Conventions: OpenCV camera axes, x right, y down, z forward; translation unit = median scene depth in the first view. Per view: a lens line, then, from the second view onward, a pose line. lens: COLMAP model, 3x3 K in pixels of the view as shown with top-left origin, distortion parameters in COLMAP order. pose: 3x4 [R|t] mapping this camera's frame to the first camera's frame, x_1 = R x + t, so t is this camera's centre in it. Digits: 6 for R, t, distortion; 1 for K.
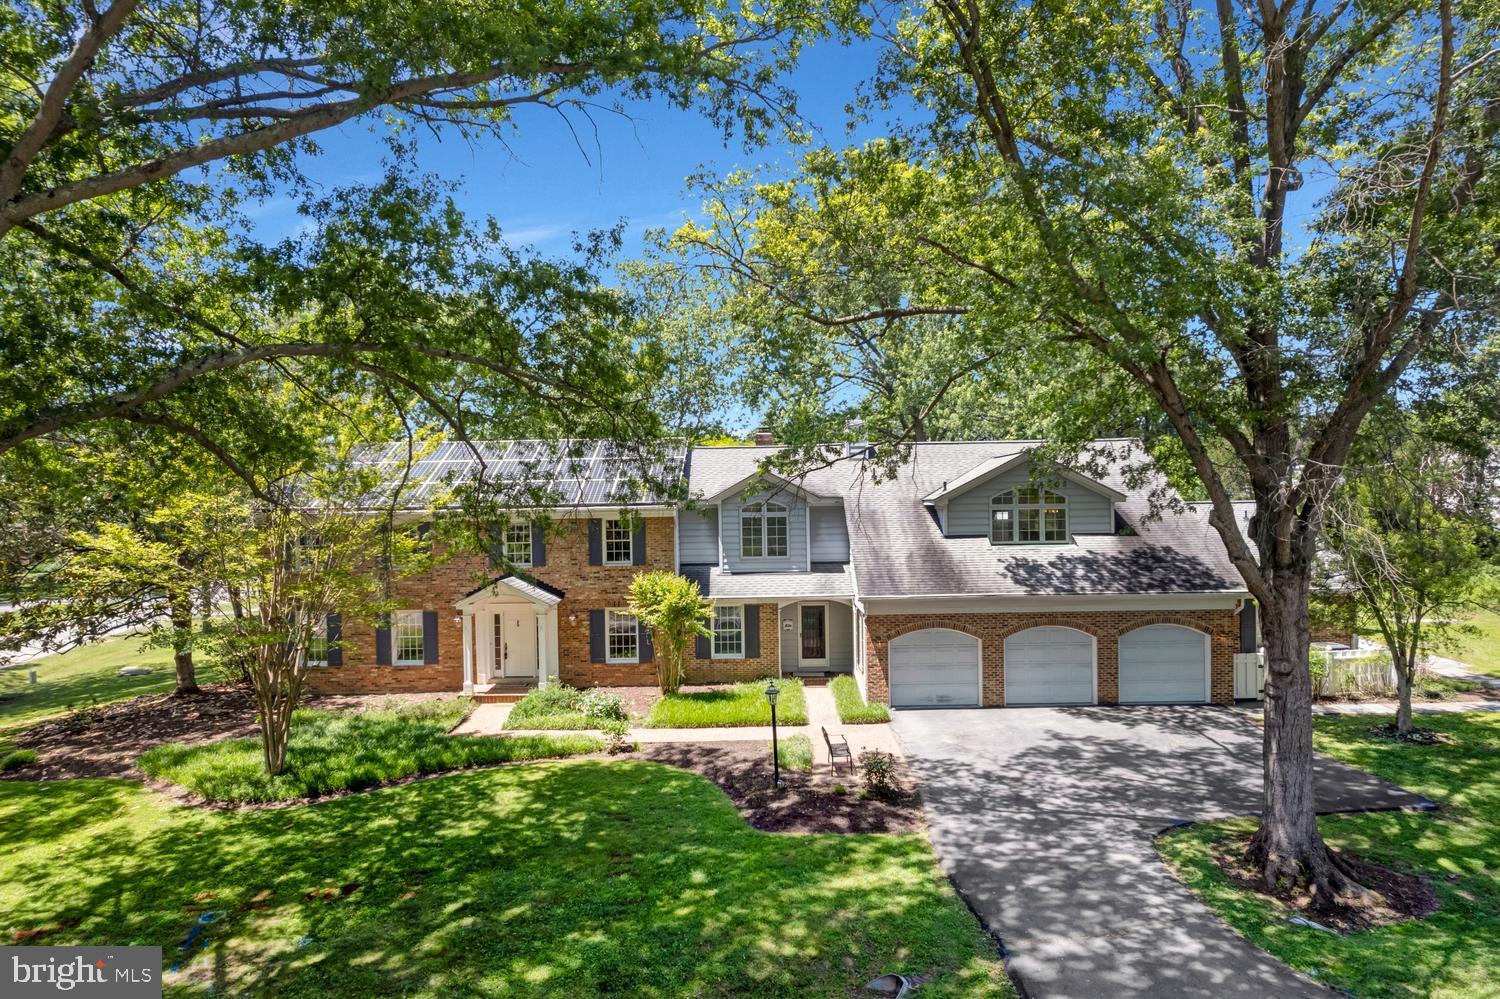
lens RADIAL K [[956.0, 0, 750.0], [0, 956.0, 499.5], [0, 0, 1]] dist [-0.074225, 0.066555]
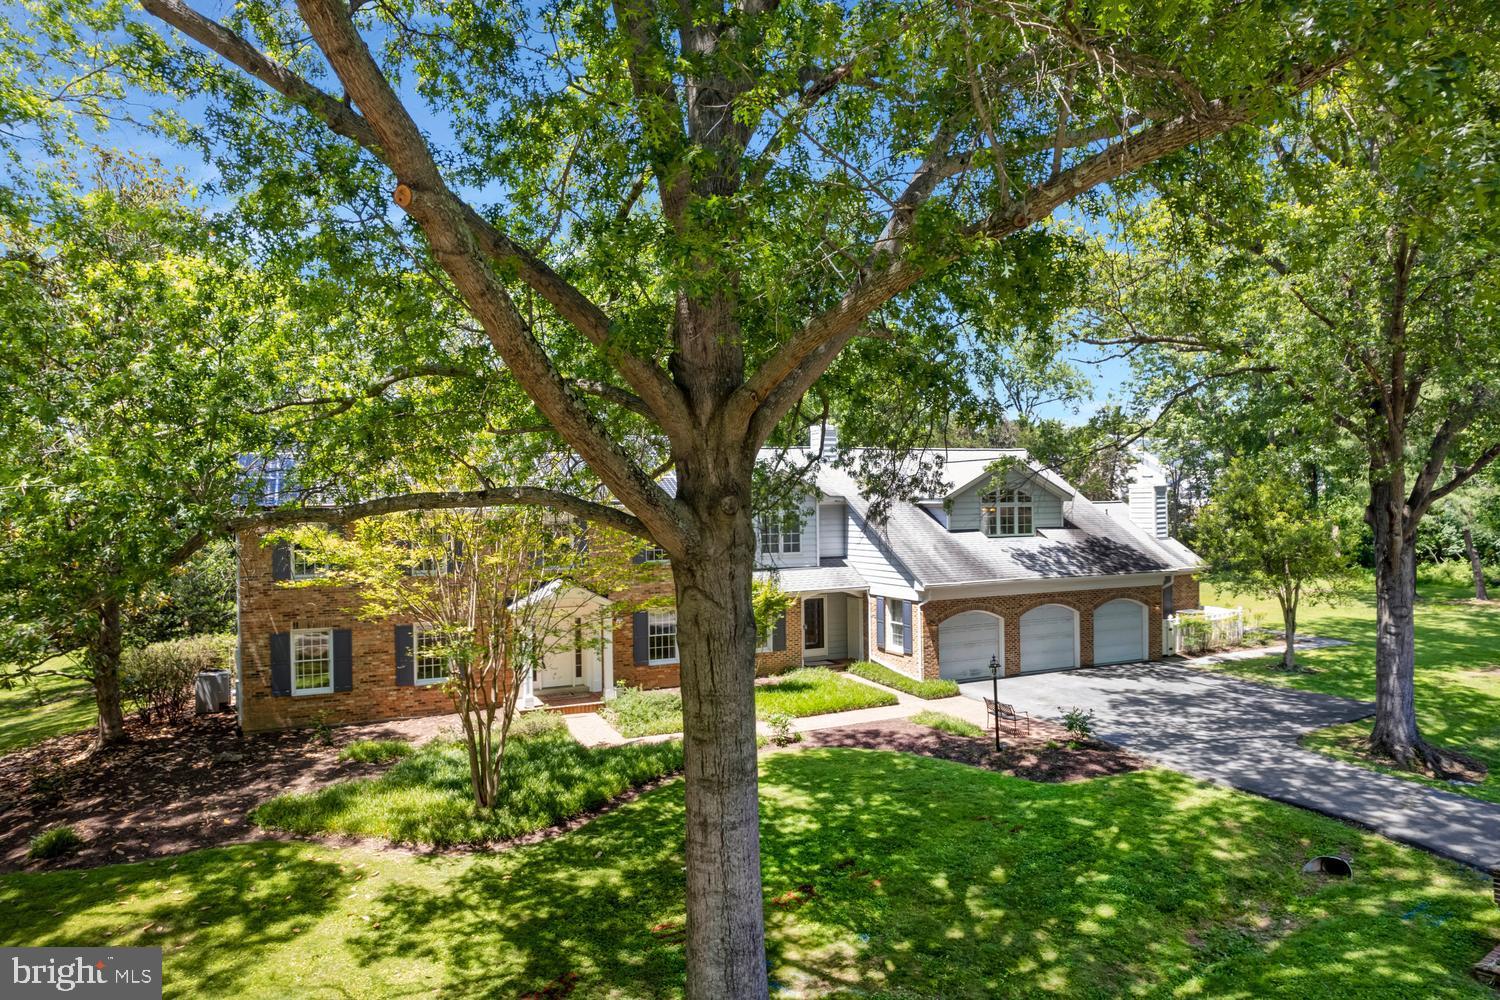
lens RADIAL K [[957.8, 0, 750.0], [0, 957.8, 500.0], [0, 0, 1]] dist [-0.097658, 0.097125]
pose [[0.901315, 0.004696, 0.433138, -0.703675], [-0.000795, 0.999957, -0.009186, 0.017685], [-0.433163, 0.007935, 0.901281, 0.114606]]
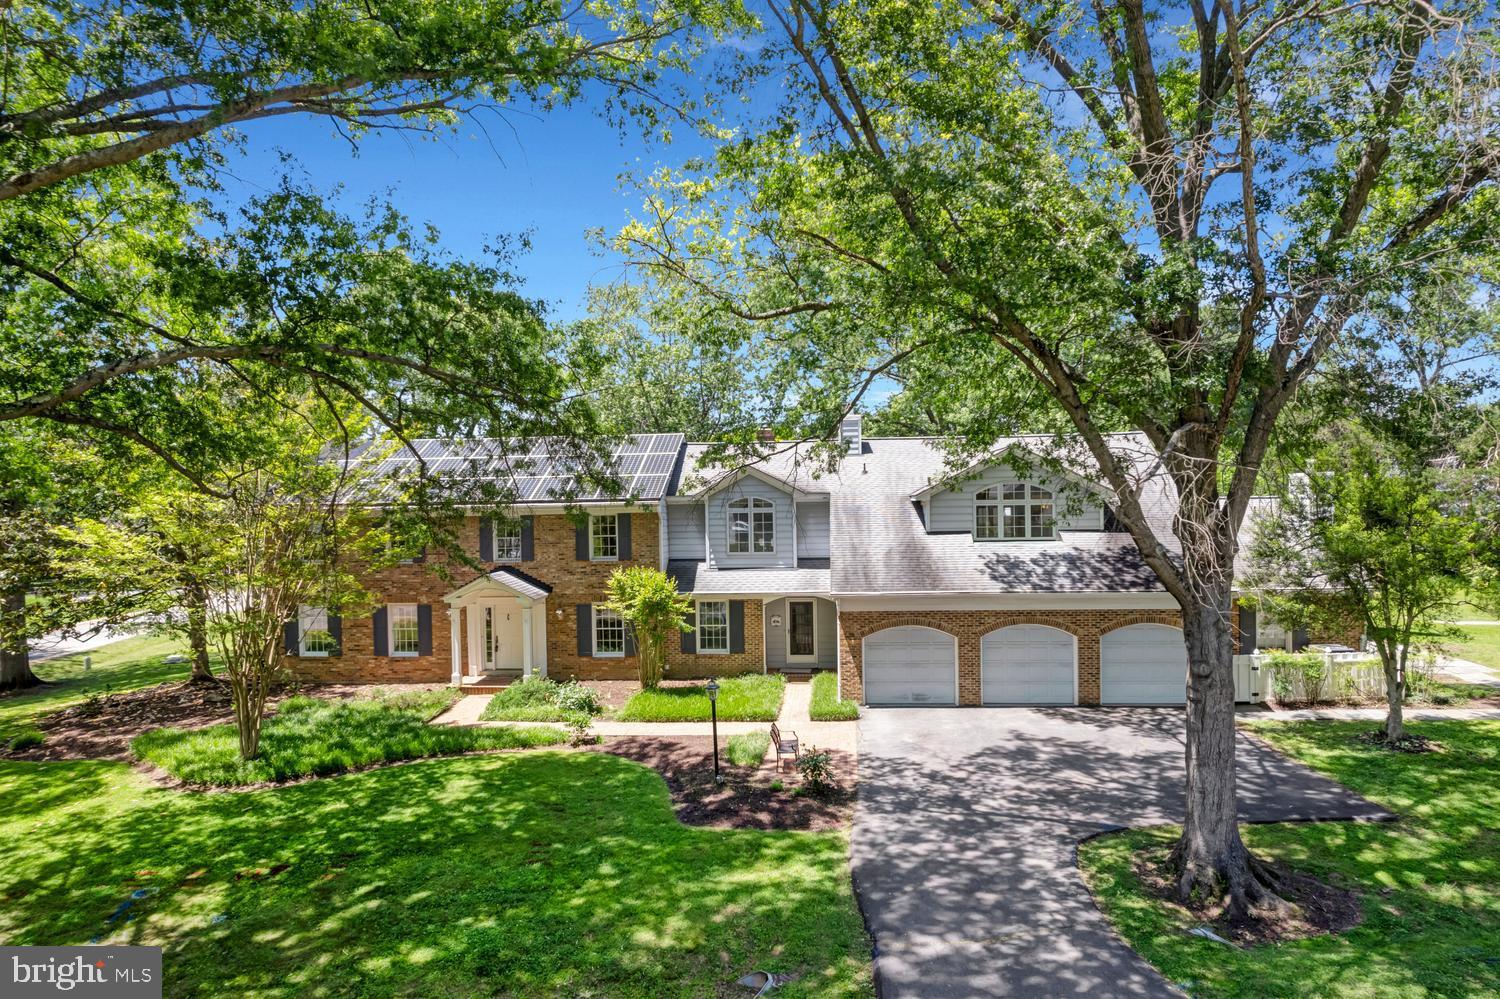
lens RADIAL K [[956.0, 0, 750.0], [0, 956.0, 499.5], [0, 0, 1]] dist [-0.074225, 0.066555]
pose [[0.997079, -0.000677, -0.076368, 0.136738], [0.000959, 0.999993, 0.003659, 0.001045], [0.076365, -0.003722, 0.997073, 0.003823]]
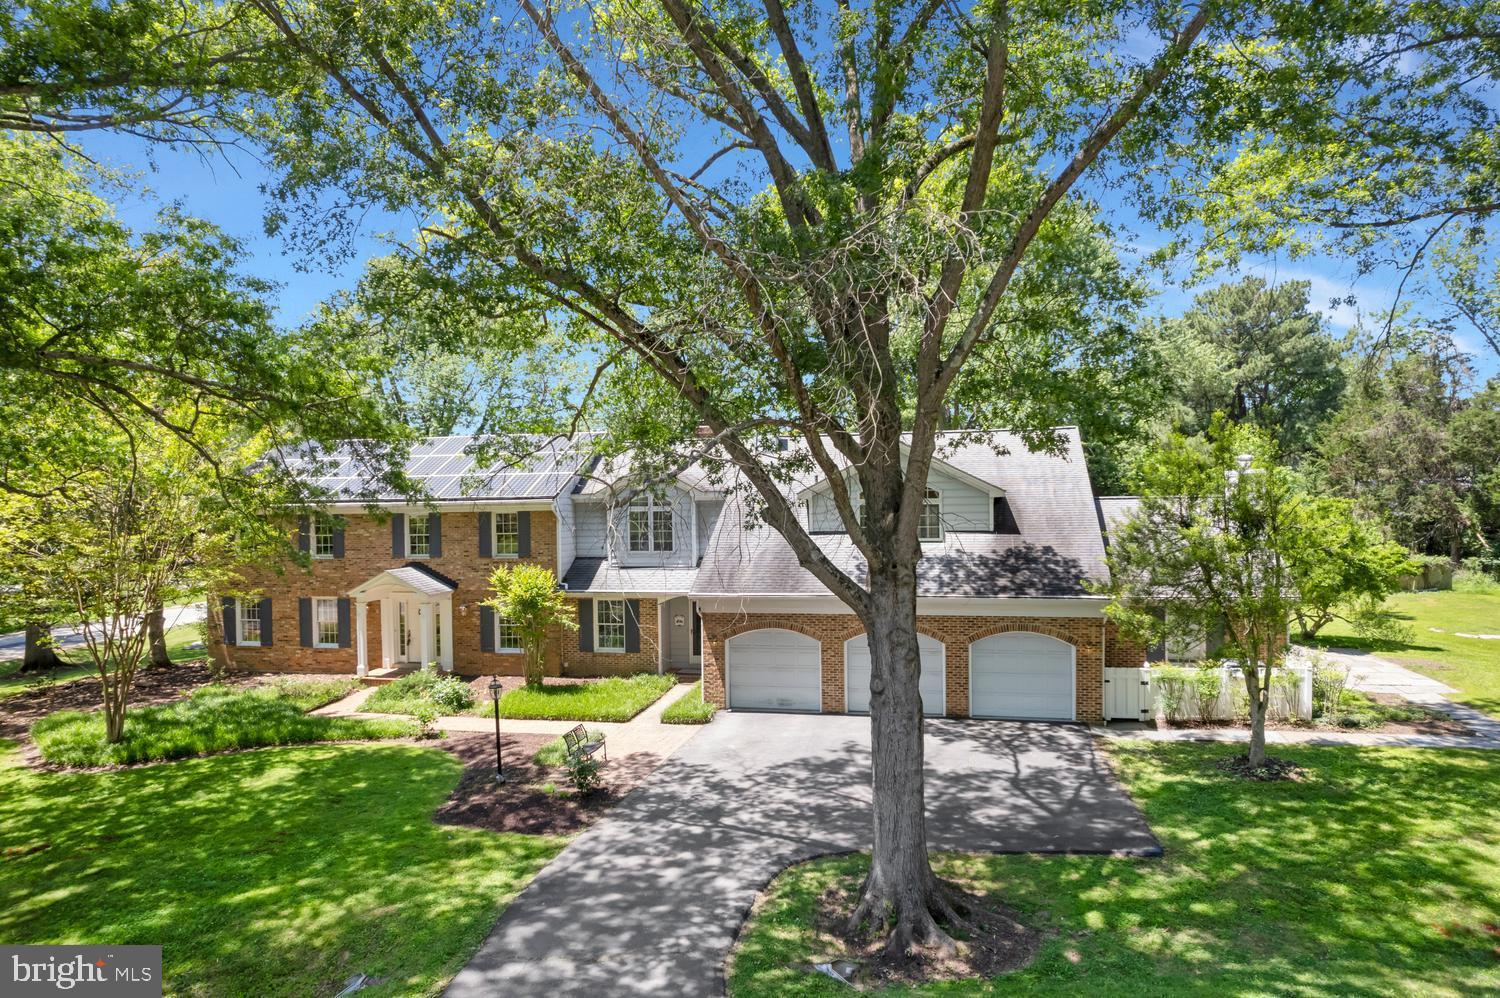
lens RADIAL K [[956.0, 0, 750.0], [0, 956.0, 499.0], [0, 0, 1]] dist [-0.074225, 0.066555]
pose [[0.979805, 0.001871, -0.199946, 0.474396], [-0.000568, 0.999978, 0.006577, -0.001454], [0.199954, -0.006331, 0.979785, 0.073971]]
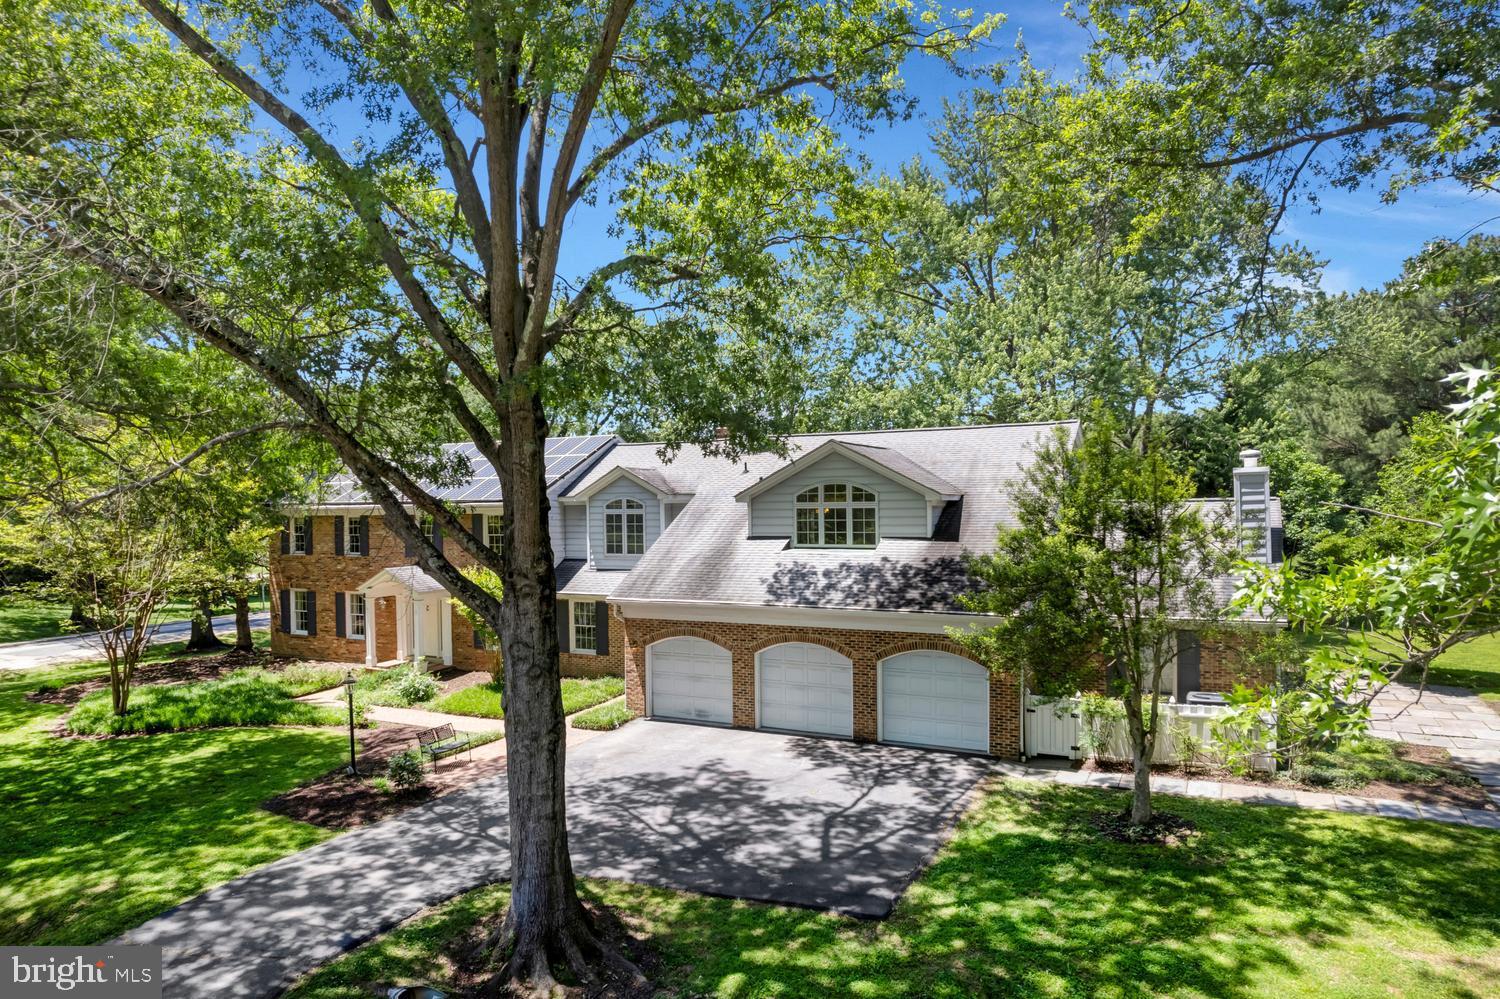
lens RADIAL K [[956.0, 0, 750.0], [0, 956.0, 499.5], [0, 0, 1]] dist [-0.074225, 0.066555]
pose [[0.897932, 0.001860, -0.440131, 0.856770], [0.001050, 0.999979, 0.006369, -0.004391], [0.440134, -0.006181, 0.897911, 0.255772]]
